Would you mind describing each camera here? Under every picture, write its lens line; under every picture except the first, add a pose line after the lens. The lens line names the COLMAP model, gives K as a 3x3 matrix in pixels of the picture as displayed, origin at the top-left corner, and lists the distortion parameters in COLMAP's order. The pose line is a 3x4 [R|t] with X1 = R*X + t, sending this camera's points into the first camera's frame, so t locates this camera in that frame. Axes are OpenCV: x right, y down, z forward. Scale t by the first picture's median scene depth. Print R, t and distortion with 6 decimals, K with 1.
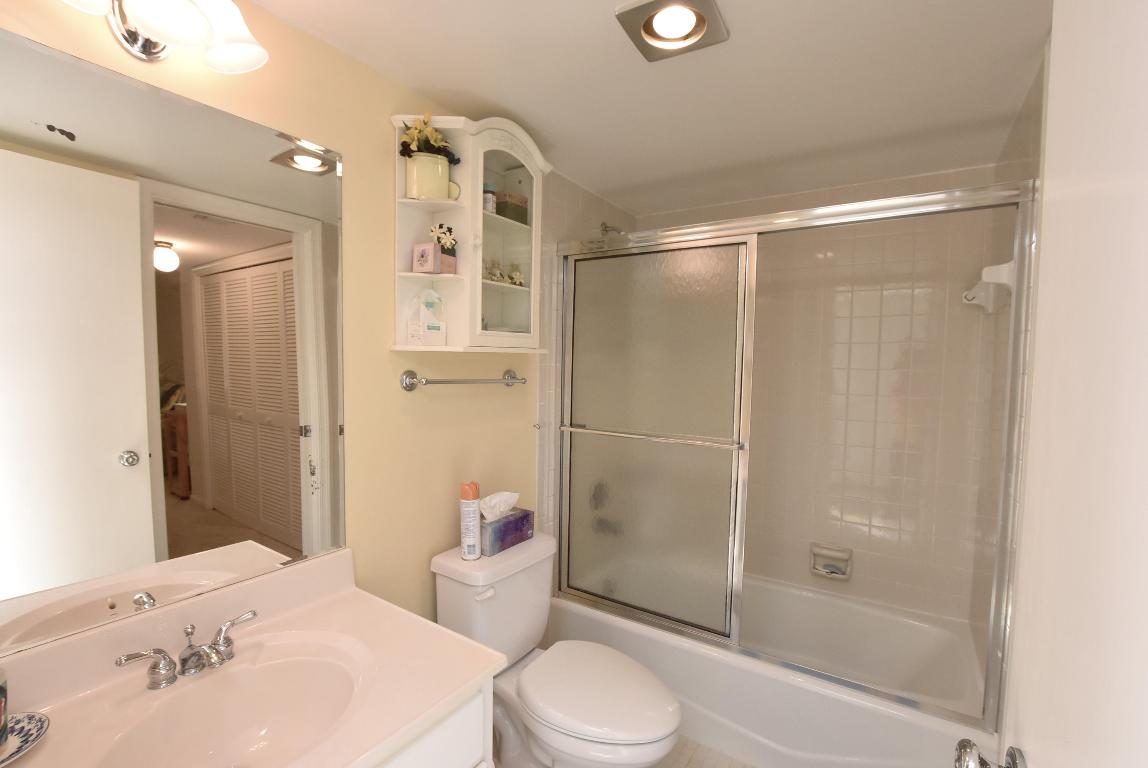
lens RADIAL K [[507.4, 0, 577.2], [0, 507.4, 389.1], [0, 0, 1]] dist [-0.033452, 0.006022]
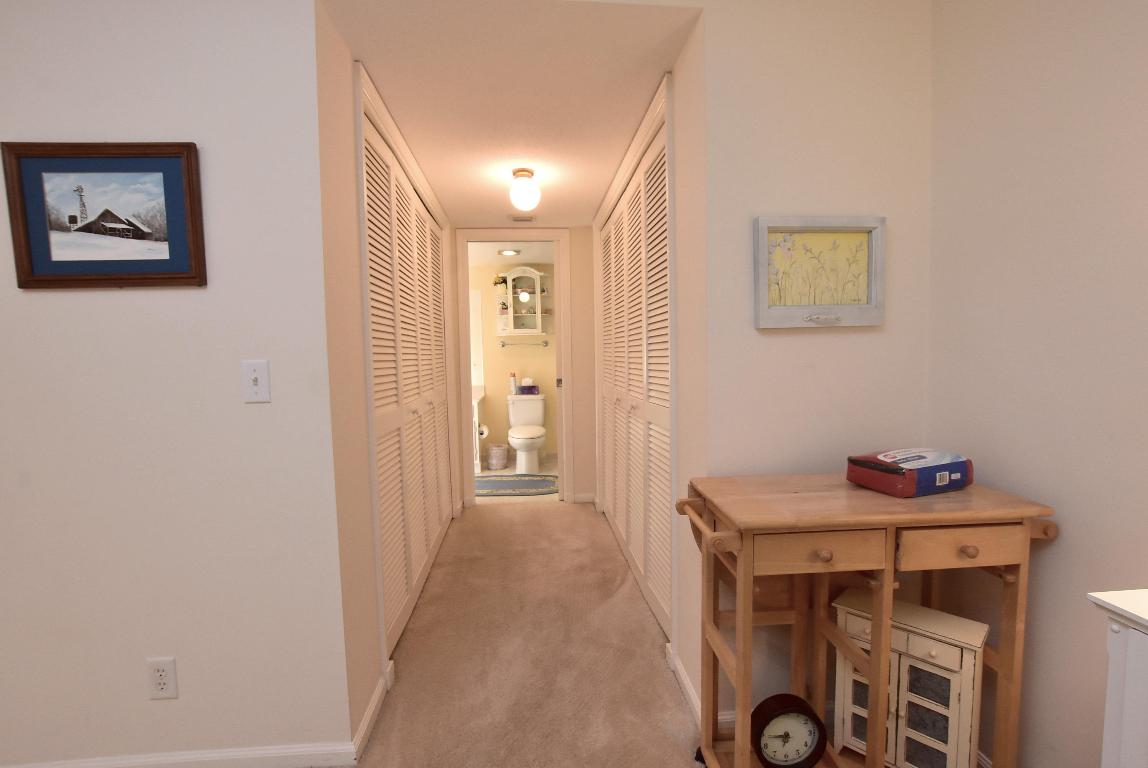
lens RADIAL K [[507.4, 0, 577.2], [0, 507.4, 389.1], [0, 0, 1]] dist [-0.033452, 0.006022]
pose [[0.616493, 0.033454, -0.786650, 2.804917], [-0.015706, 0.999421, 0.030194, 0.182764], [0.787204, -0.006259, 0.616661, -0.814222]]
